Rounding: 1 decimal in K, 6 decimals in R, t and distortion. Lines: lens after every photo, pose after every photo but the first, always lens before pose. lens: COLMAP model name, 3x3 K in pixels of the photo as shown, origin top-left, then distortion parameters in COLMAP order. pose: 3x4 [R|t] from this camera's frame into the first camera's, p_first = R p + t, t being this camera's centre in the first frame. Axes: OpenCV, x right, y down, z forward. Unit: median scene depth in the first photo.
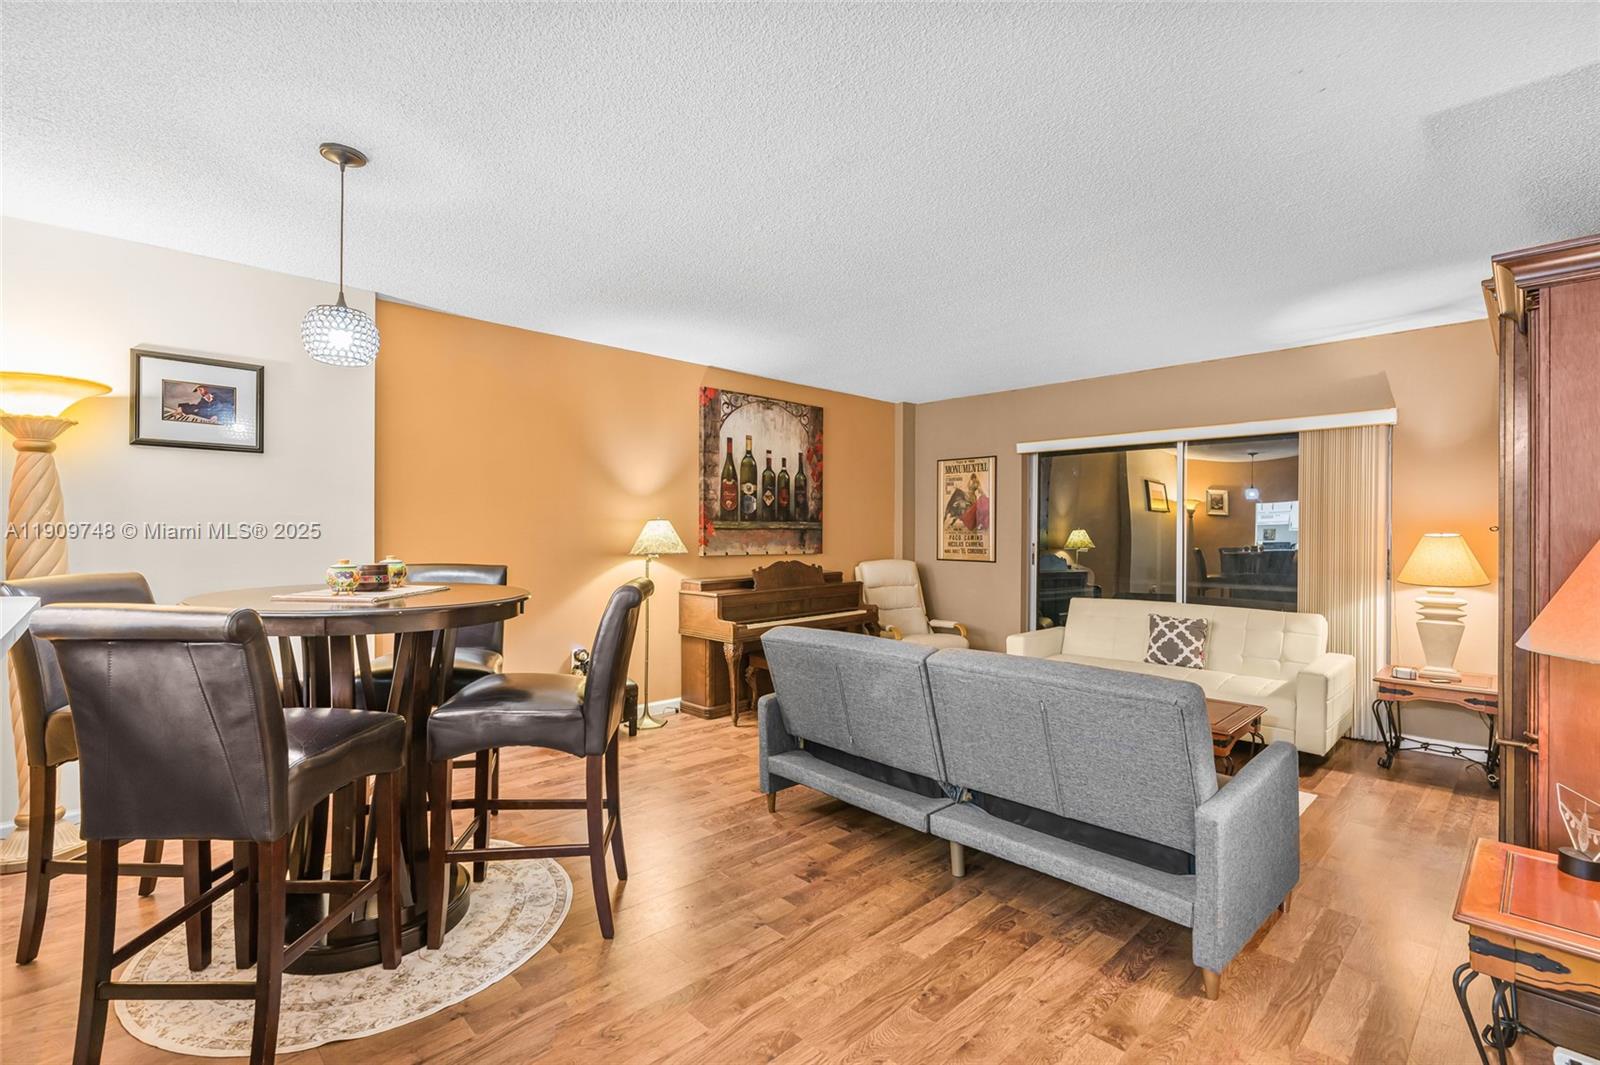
lens RADIAL K [[731.5, 0, 789.4], [0, 731.5, 528.1], [0, 0, 1]] dist [-0.002998, 0.000128]
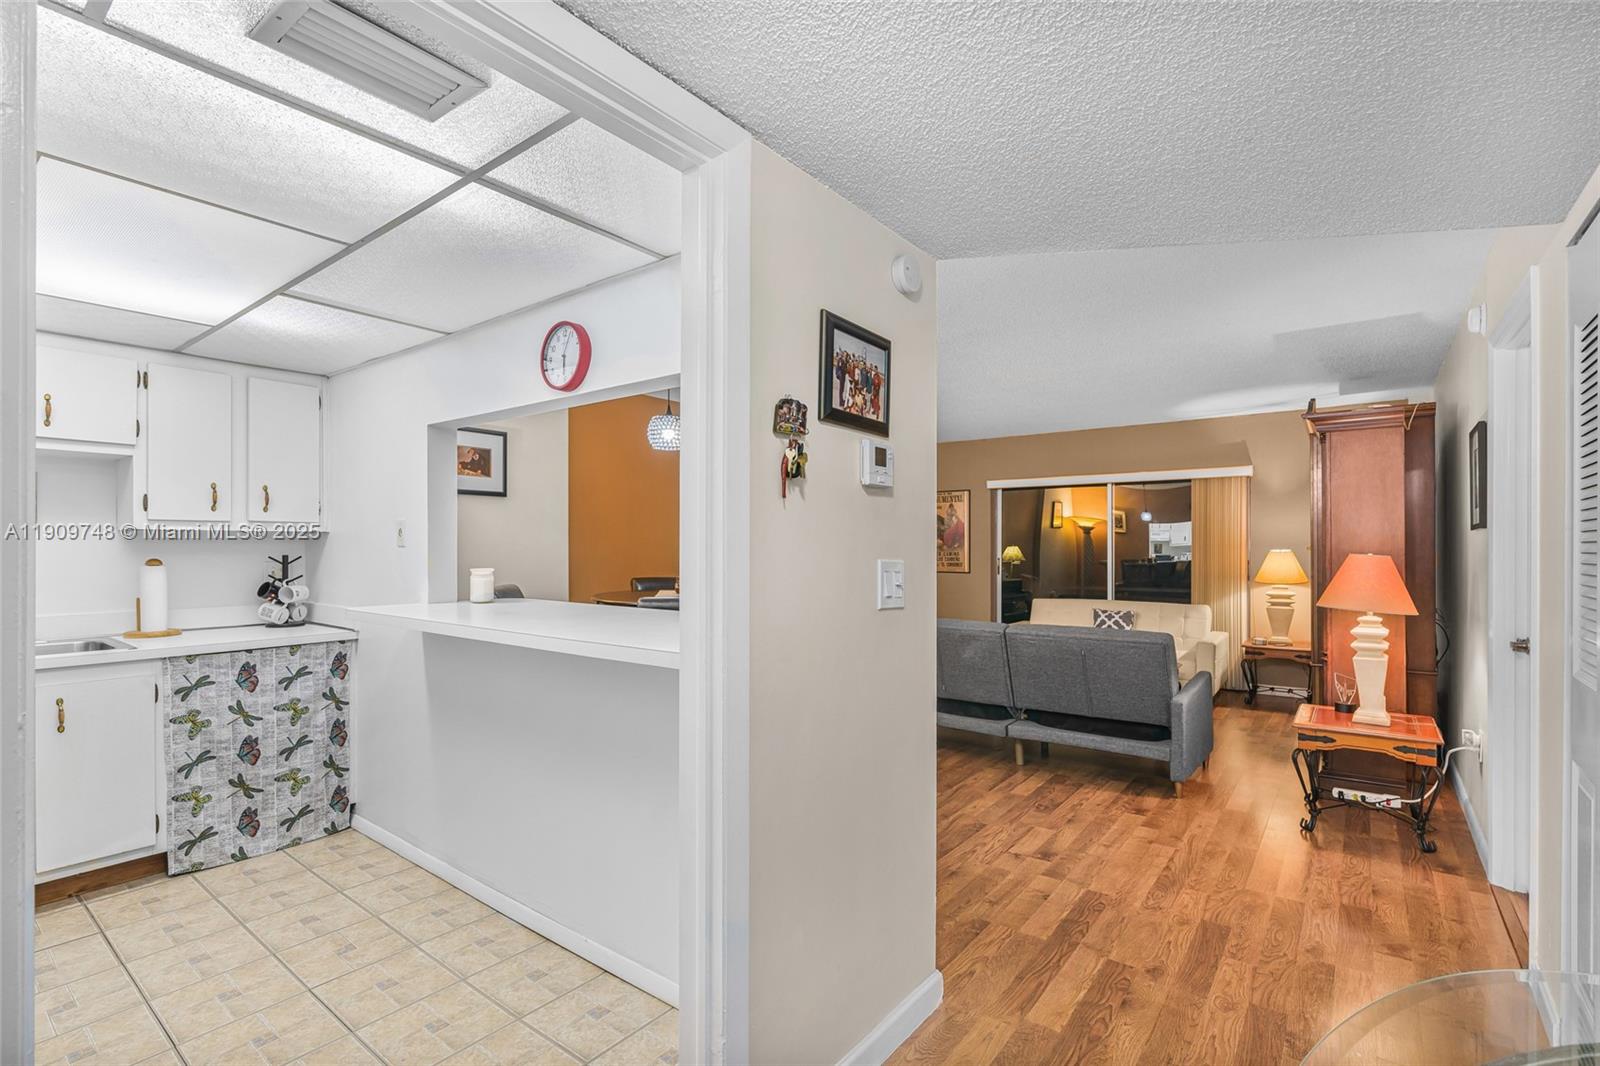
lens RADIAL K [[731.5, 0, 807.6], [0, 731.5, 538.5], [0, 0, 1]] dist [-0.002998, 0.000128]
pose [[0.987118, -0.004876, 0.159922, -0.328511], [0.005707, 0.999973, -0.004736, -0.014287], [-0.159894, 0.005588, 0.987118, -0.352516]]
